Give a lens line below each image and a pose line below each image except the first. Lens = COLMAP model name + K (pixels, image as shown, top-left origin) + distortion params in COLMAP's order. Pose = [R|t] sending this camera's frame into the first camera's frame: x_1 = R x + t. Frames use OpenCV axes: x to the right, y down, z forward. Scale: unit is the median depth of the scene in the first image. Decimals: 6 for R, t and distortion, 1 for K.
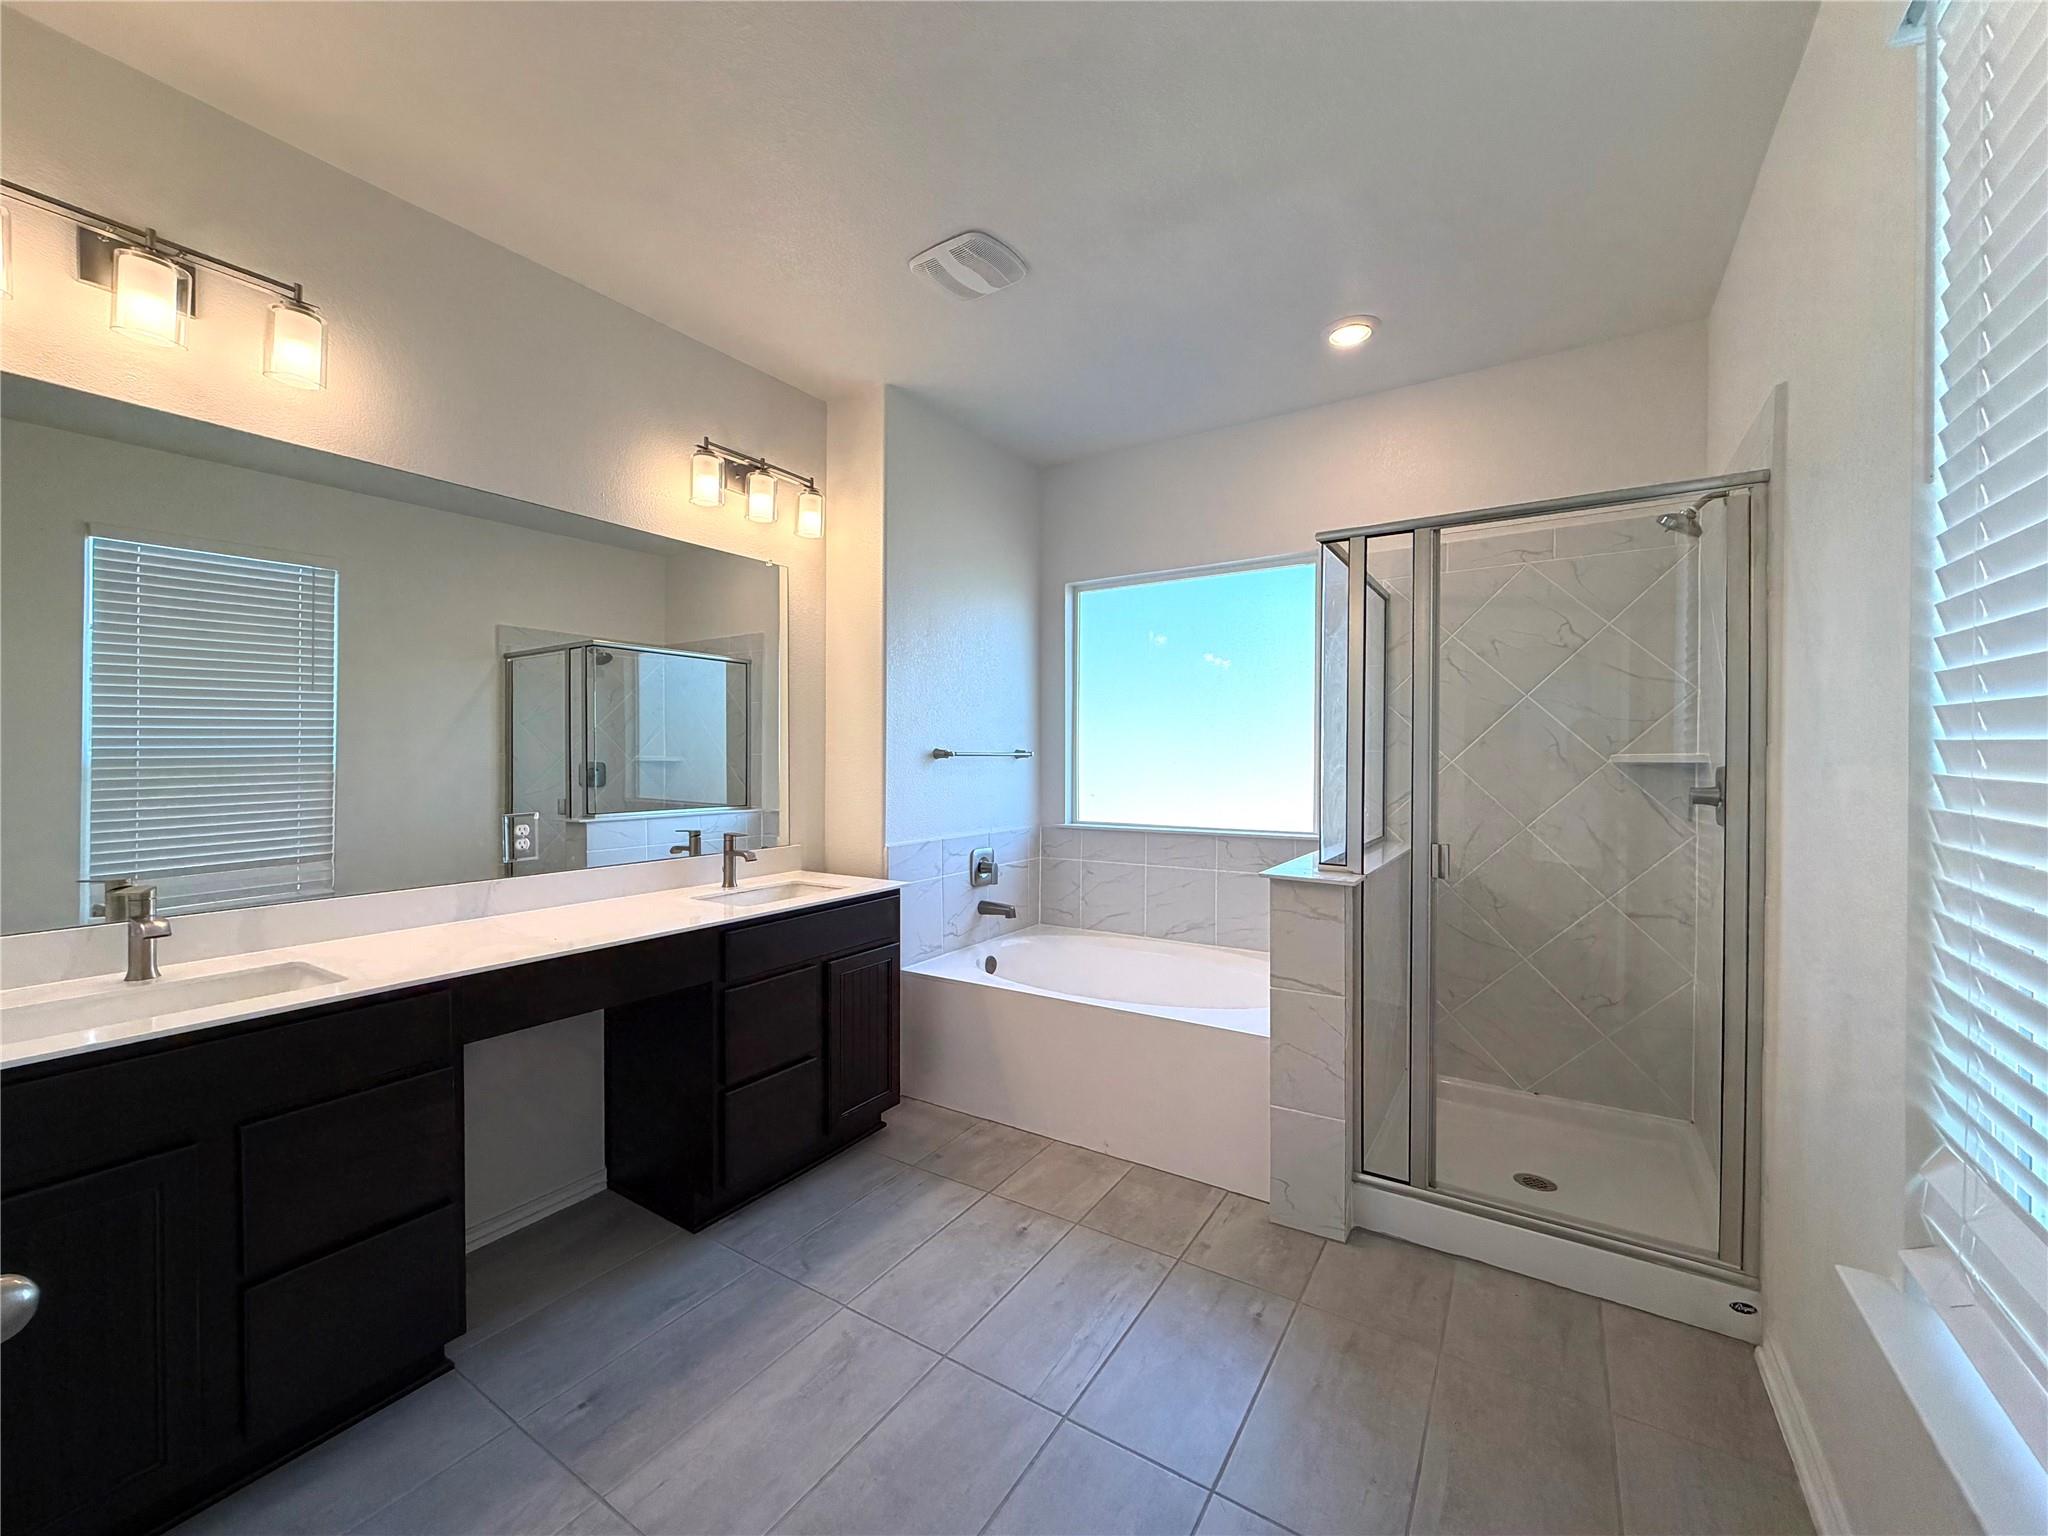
lens RADIAL K [[816.8, 0, 1017.3], [0, 816.8, 763.2], [0, 0, 1]] dist [-0.000267, 0.000156]
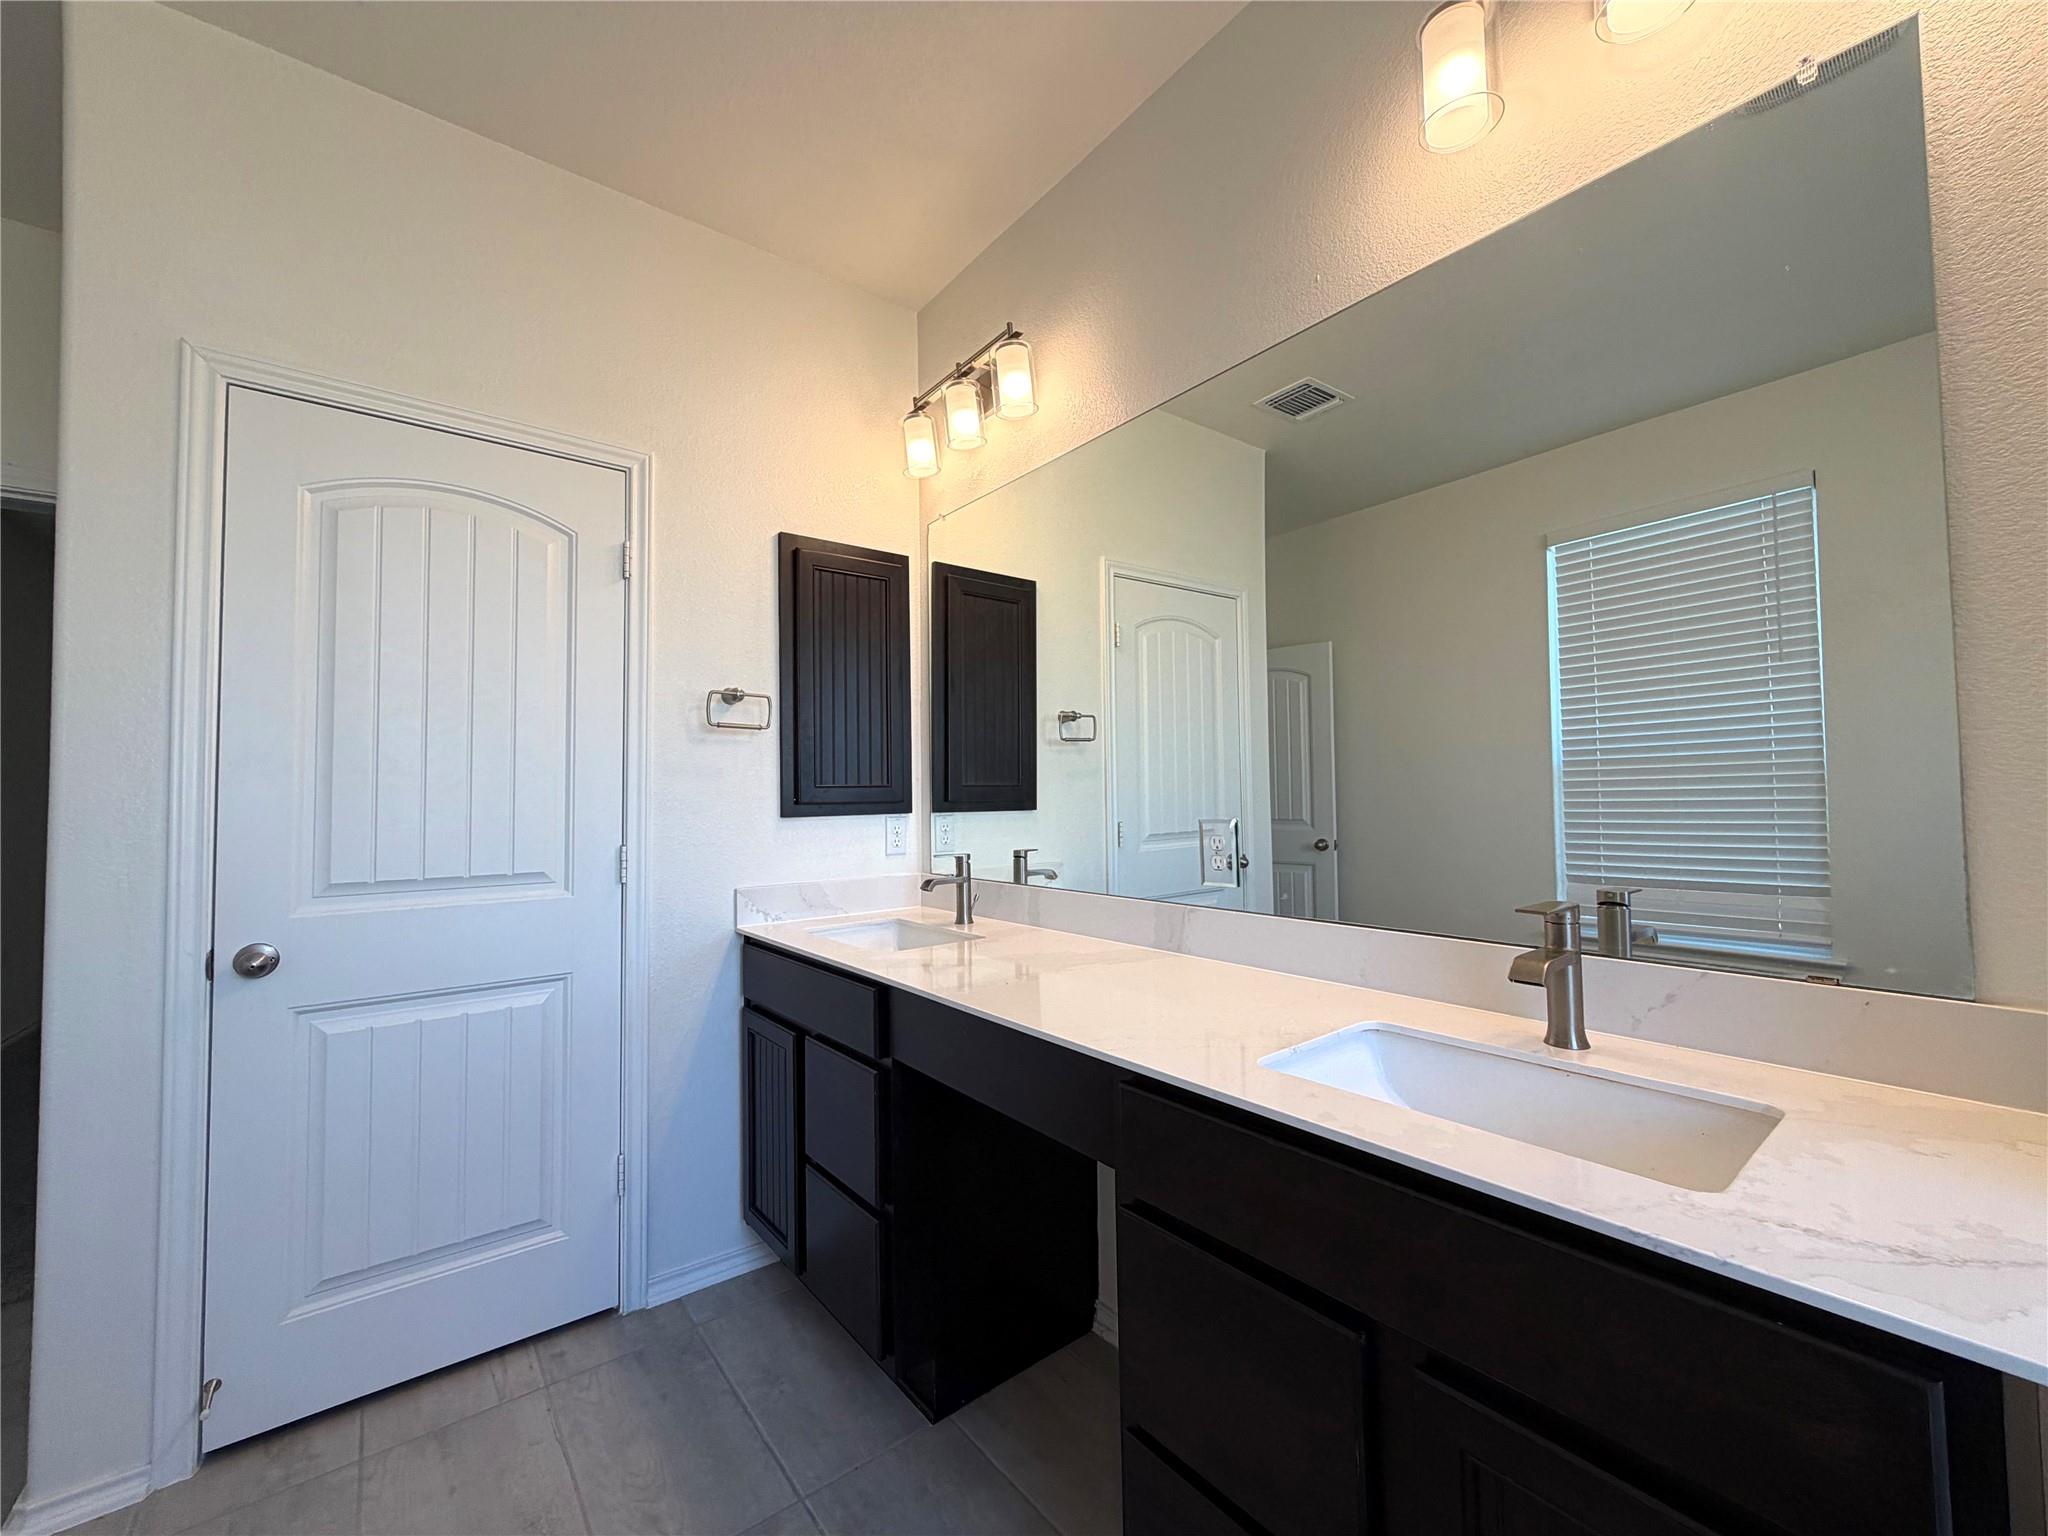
lens RADIAL K [[816.8, 0, 1014.3], [0, 816.8, 755.3], [0, 0, 1]] dist [-0.000267, 0.000156]
pose [[-0.336866, -0.028755, -0.941113, 0.072868], [0.008649, 0.999397, -0.033631, 0.017305], [0.941513, -0.019469, -0.336414, 0.696479]]
